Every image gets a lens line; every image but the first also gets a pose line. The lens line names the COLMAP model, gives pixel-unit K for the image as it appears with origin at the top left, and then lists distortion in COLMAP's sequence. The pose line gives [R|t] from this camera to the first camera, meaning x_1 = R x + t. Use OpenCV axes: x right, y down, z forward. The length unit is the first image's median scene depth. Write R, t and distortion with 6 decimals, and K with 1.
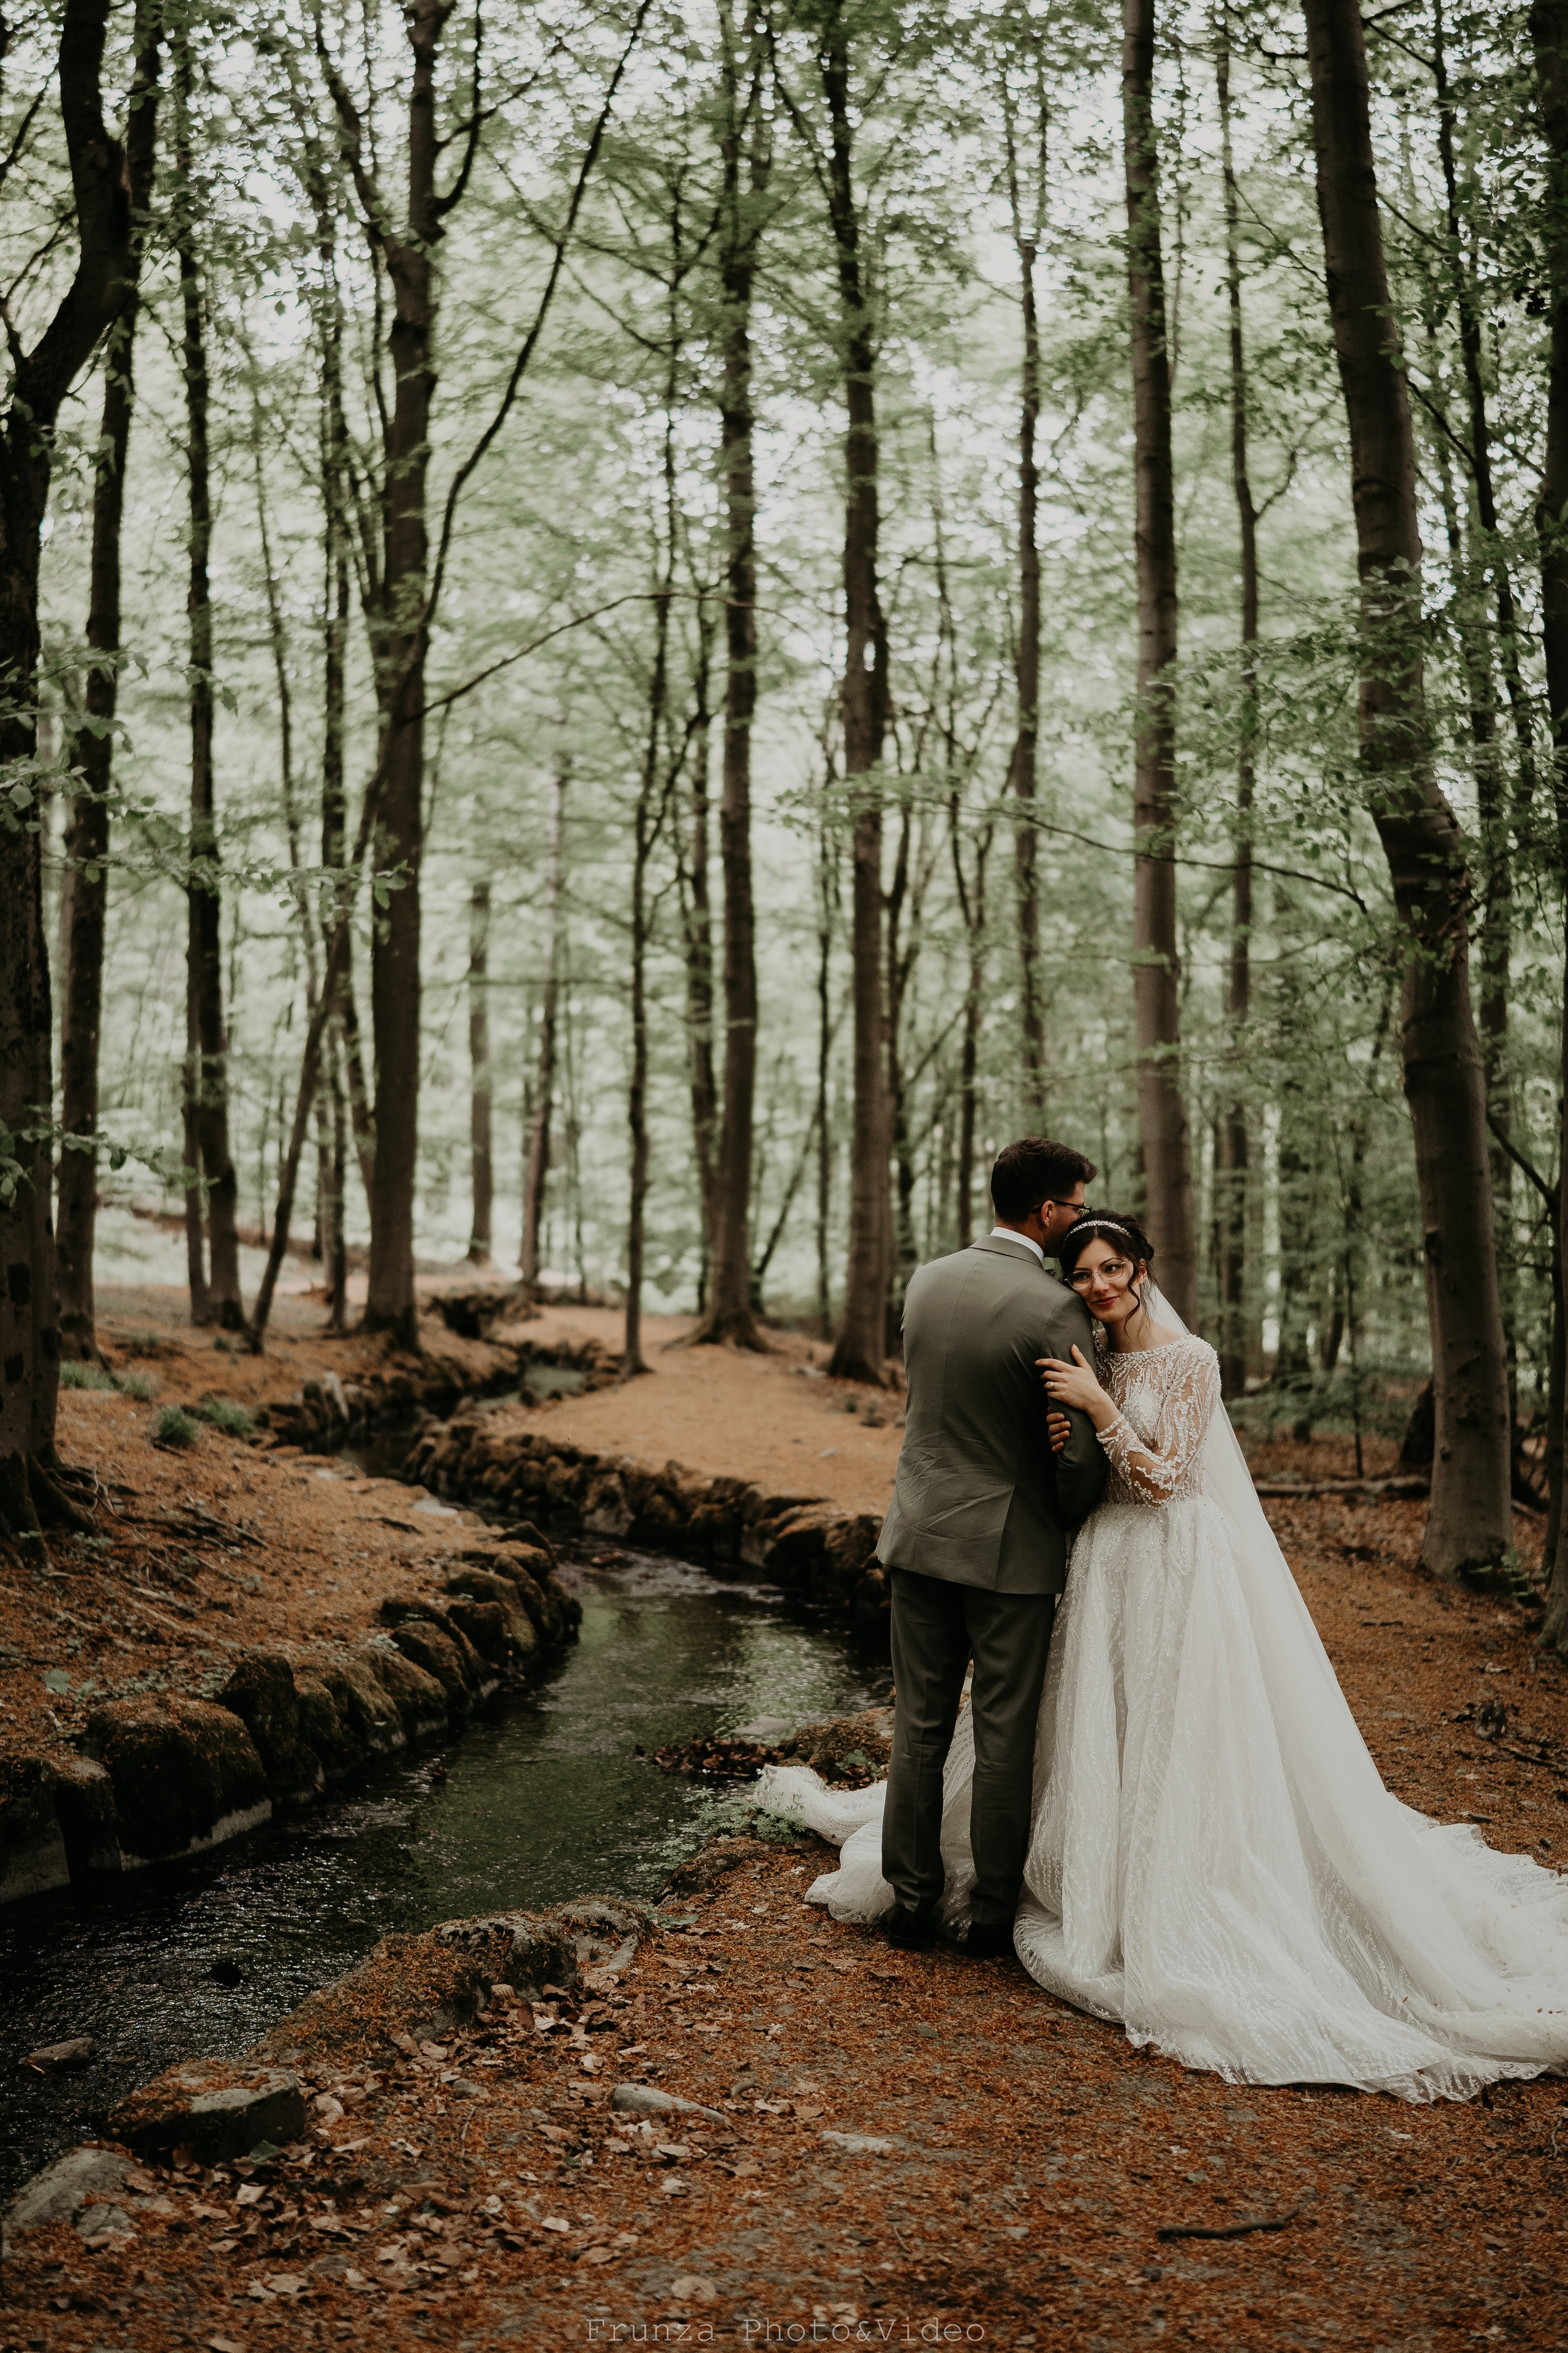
lens RADIAL K [[2522.4, 0, 747.0], [0, 2522.4, 1181.3], [0, 0, 1]] dist [-0.154759, 0.021433]
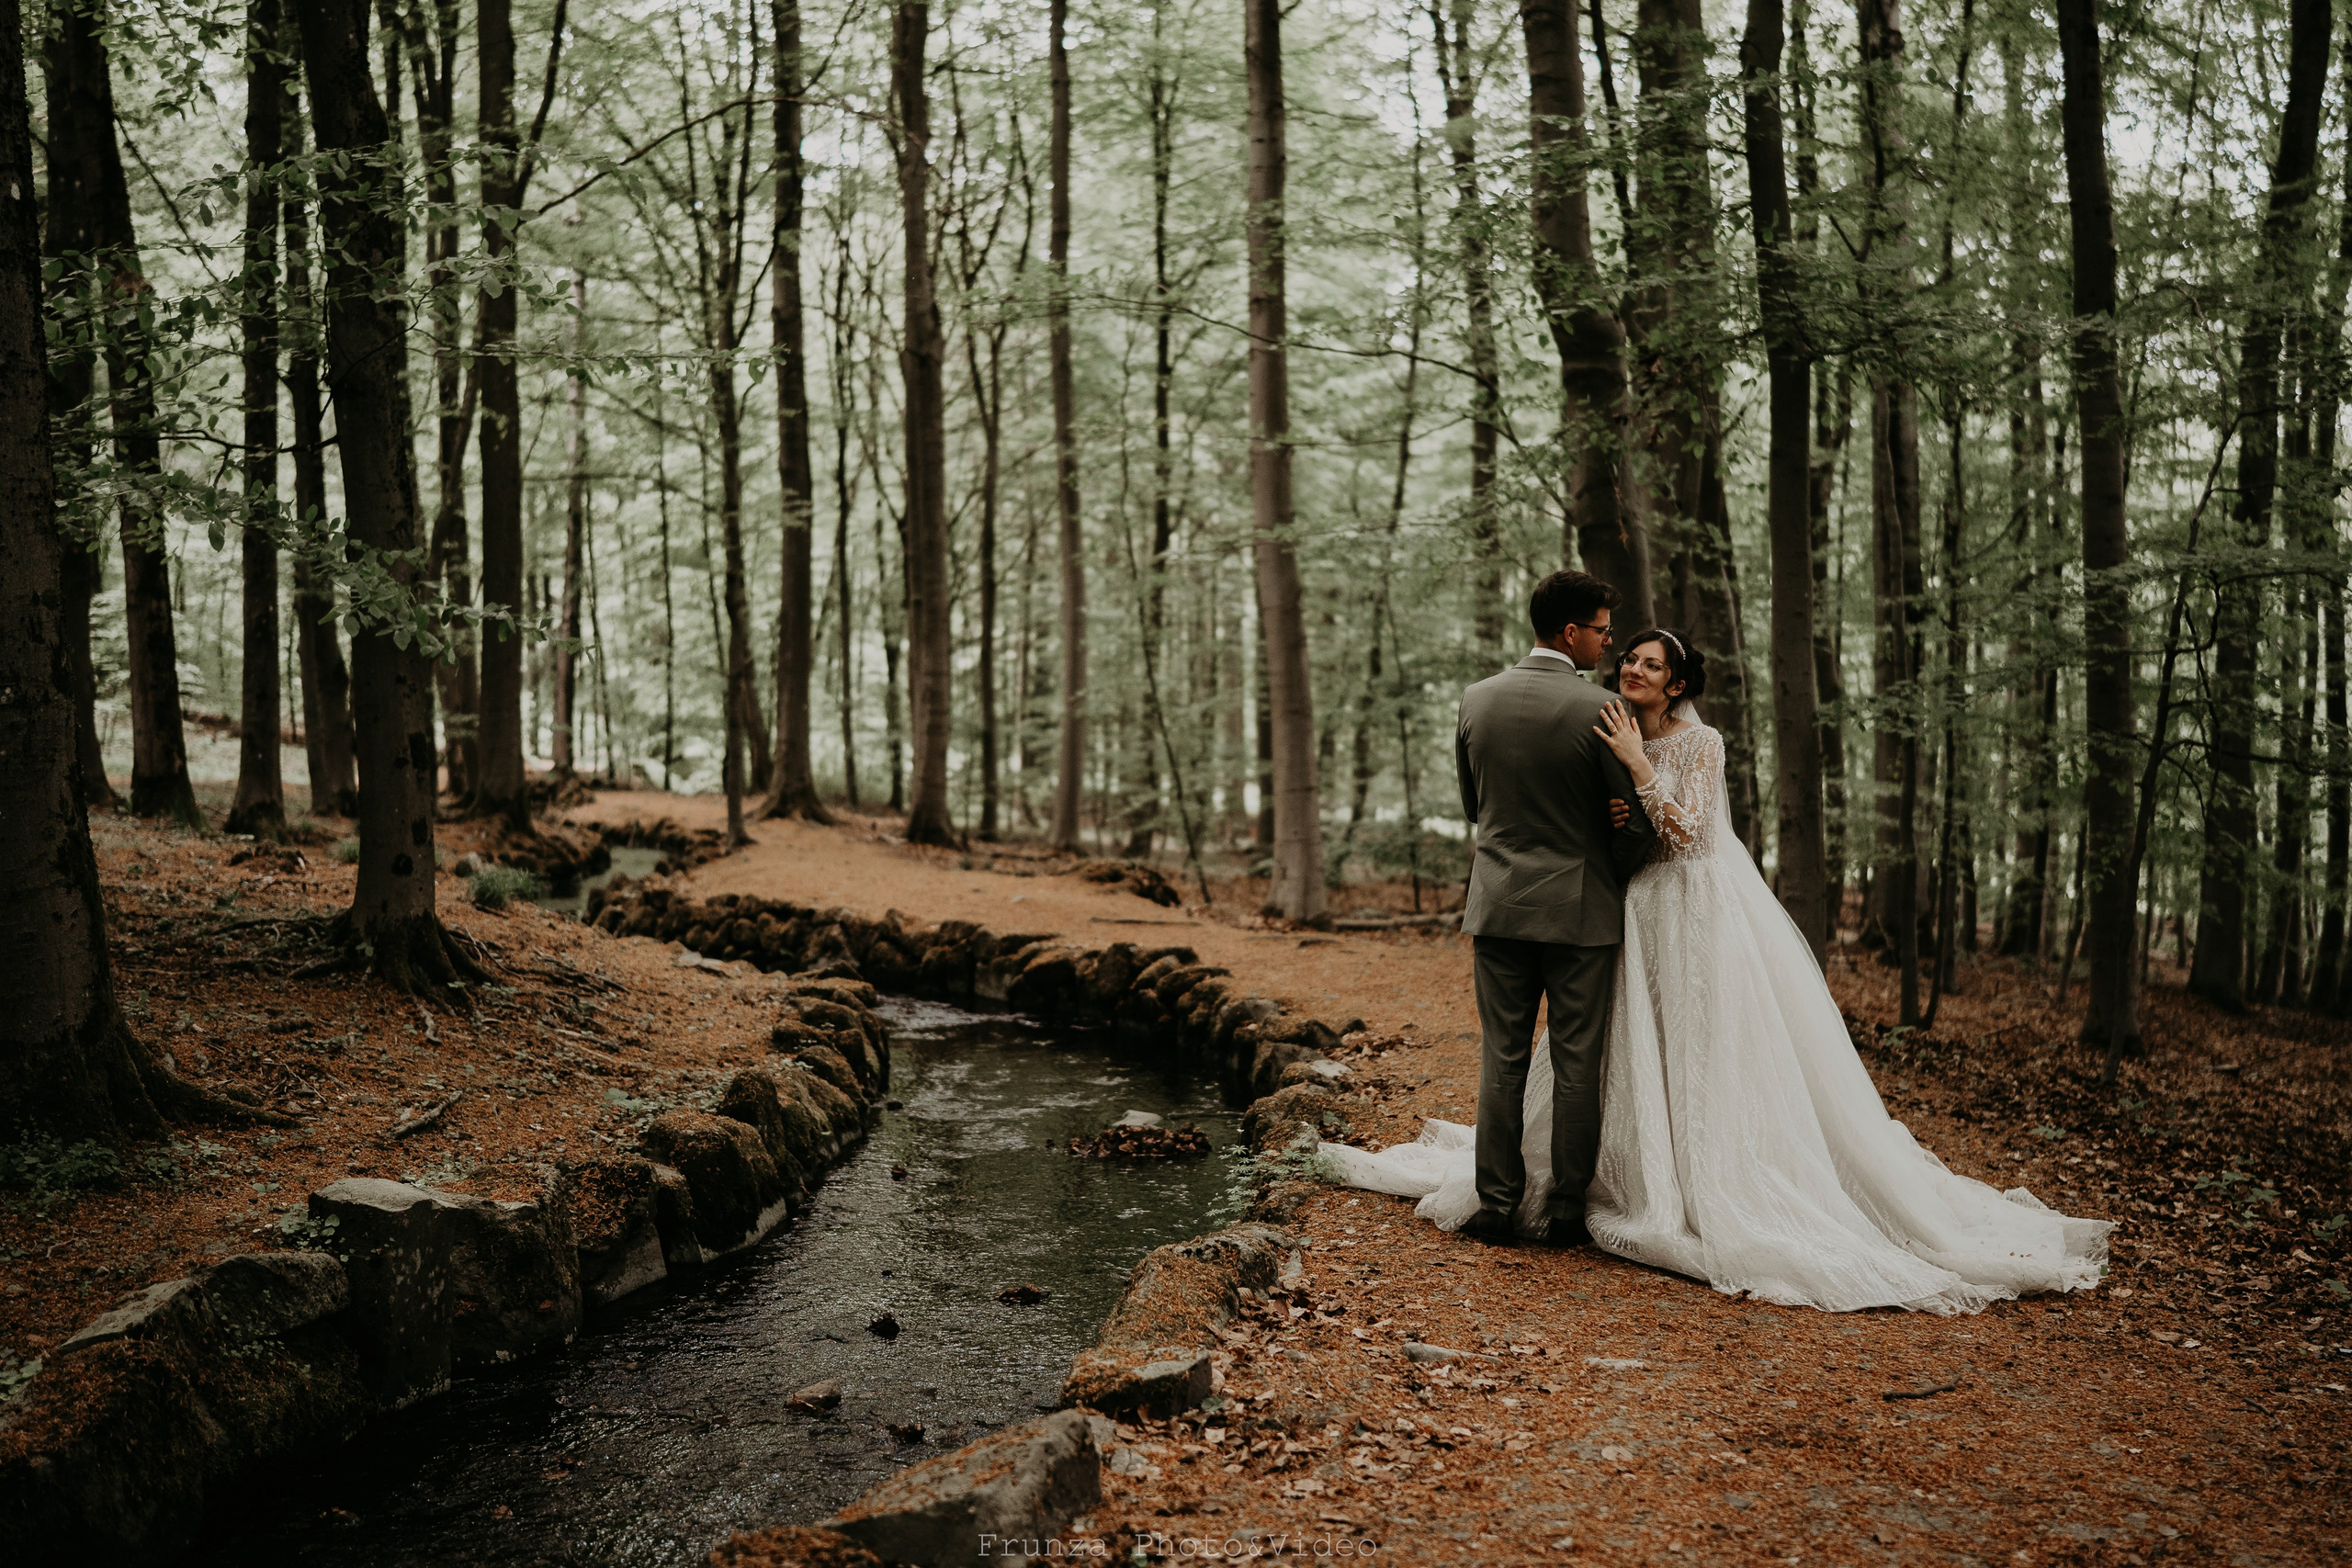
lens RADIAL K [[2445.6, 0, 1184.2], [0, 2445.6, 783.4], [0, 0, 1]] dist [-0.176244, 0.007362]
pose [[0.976869, -0.035649, 0.210845, -0.072910], [0.025709, 0.998433, 0.049701, 0.005008], [-0.212287, -0.043131, 0.976255, -0.023791]]
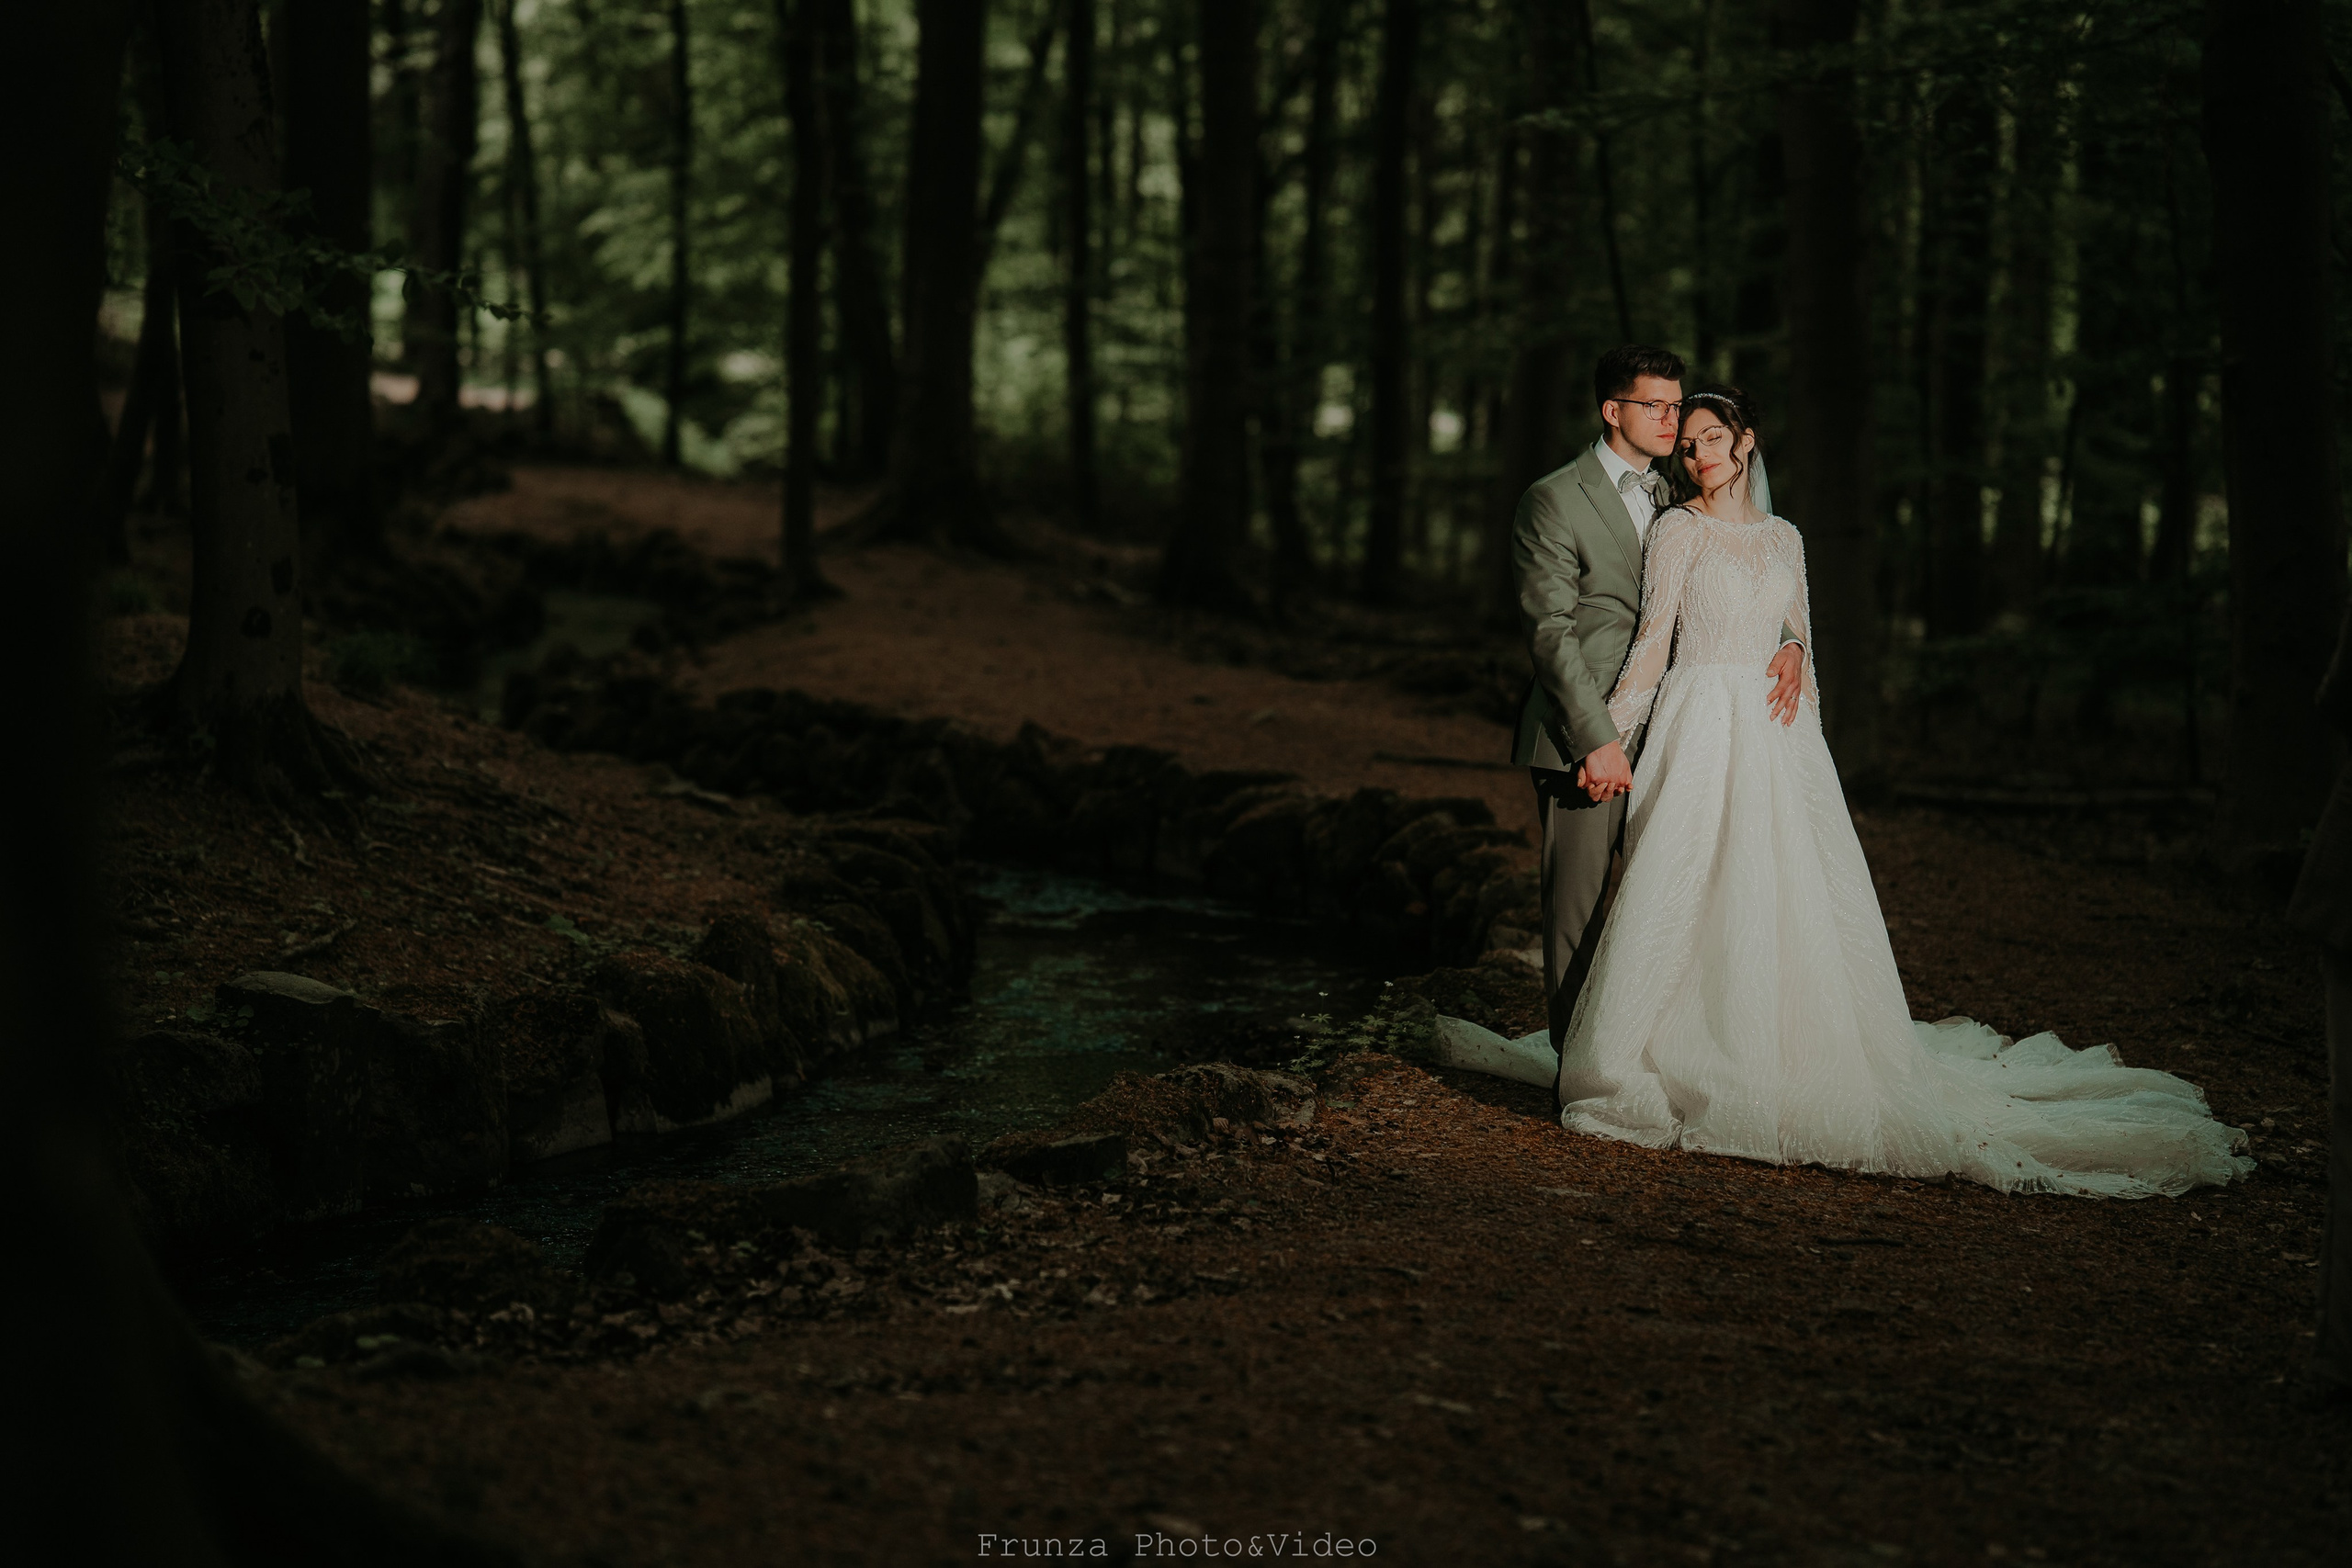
lens RADIAL K [[6856.9, 0, 1172.8], [0, 6856.9, 705.4], [0, 0, 1]] dist [0.934609, -1.033486]
pose [[0.997377, -0.005045, 0.072207, -0.068616], [-0.001330, 0.996122, 0.087970, -0.025962], [-0.072371, -0.087835, 0.993503, -0.409754]]
